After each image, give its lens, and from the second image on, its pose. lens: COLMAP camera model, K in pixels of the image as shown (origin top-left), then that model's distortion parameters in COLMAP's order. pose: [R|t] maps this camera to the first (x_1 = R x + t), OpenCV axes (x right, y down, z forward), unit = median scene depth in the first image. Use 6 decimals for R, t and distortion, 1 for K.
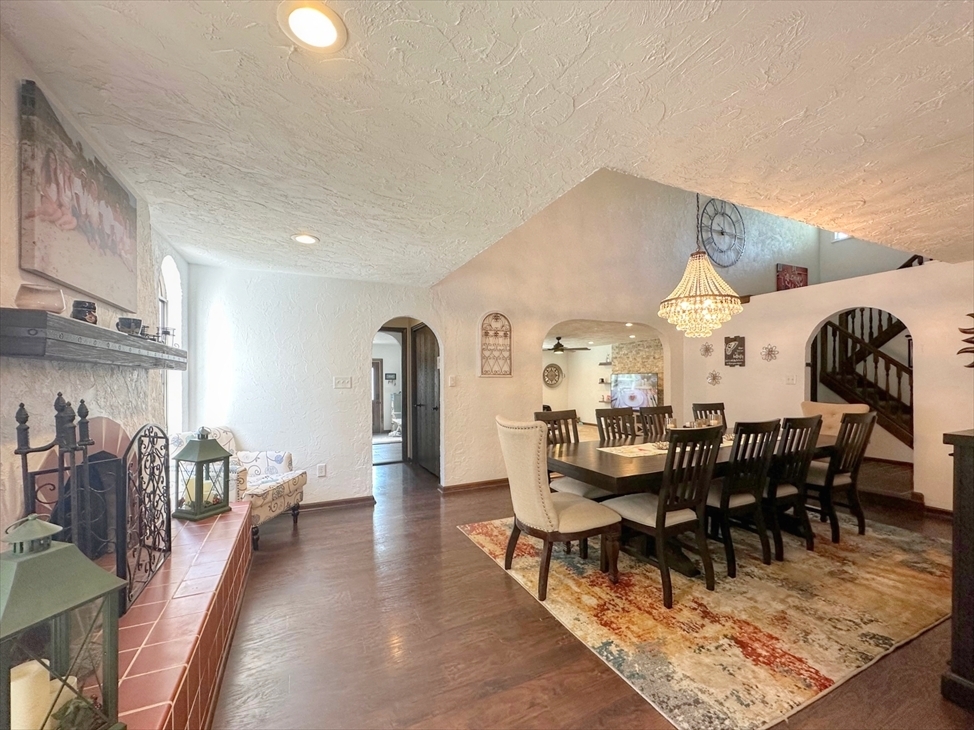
lens RADIAL K [[397.9, 0, 487.6], [0, 397.9, 384.6], [0, 0, 1]] dist [0.000993, 0.000151]
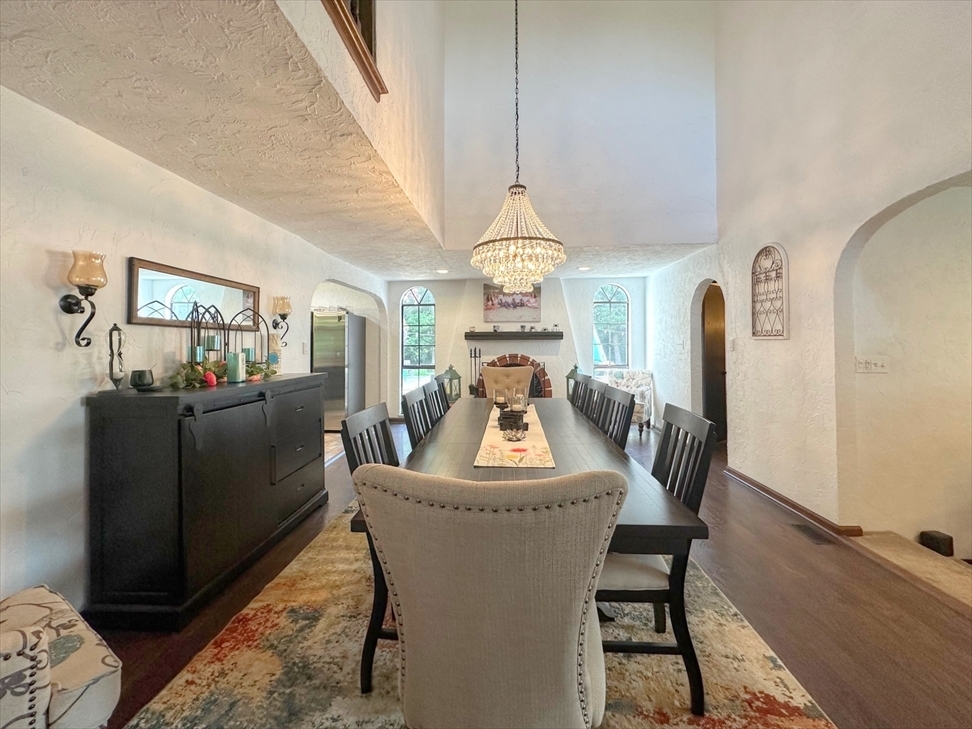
lens RADIAL K [[400.0, 0, 486.5], [0, 400.0, 339.7], [0, 0, 1]] dist [-0.001203, 0.000071]
pose [[-0.466952, -0.000858, -0.884282, 1.385850], [-0.003706, 0.999993, 0.000986, -0.028665], [0.884275, 0.003737, -0.466952, 1.441712]]
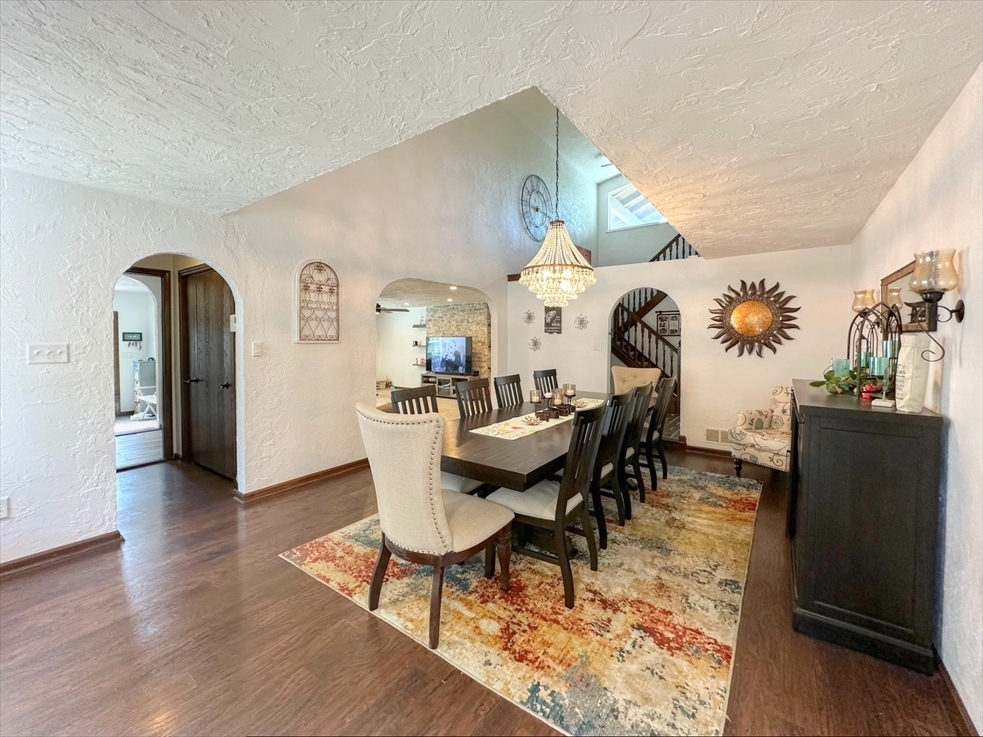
lens RADIAL K [[400.1, 0, 491.1], [0, 400.1, 350.8], [0, 0, 1]] dist [-0.000222, 0.000486]
pose [[0.875981, -0.006278, 0.482306, -0.102440], [-0.001073, 0.999887, 0.014965, -0.026518], [-0.482345, -0.013626, 0.875875, 0.221709]]
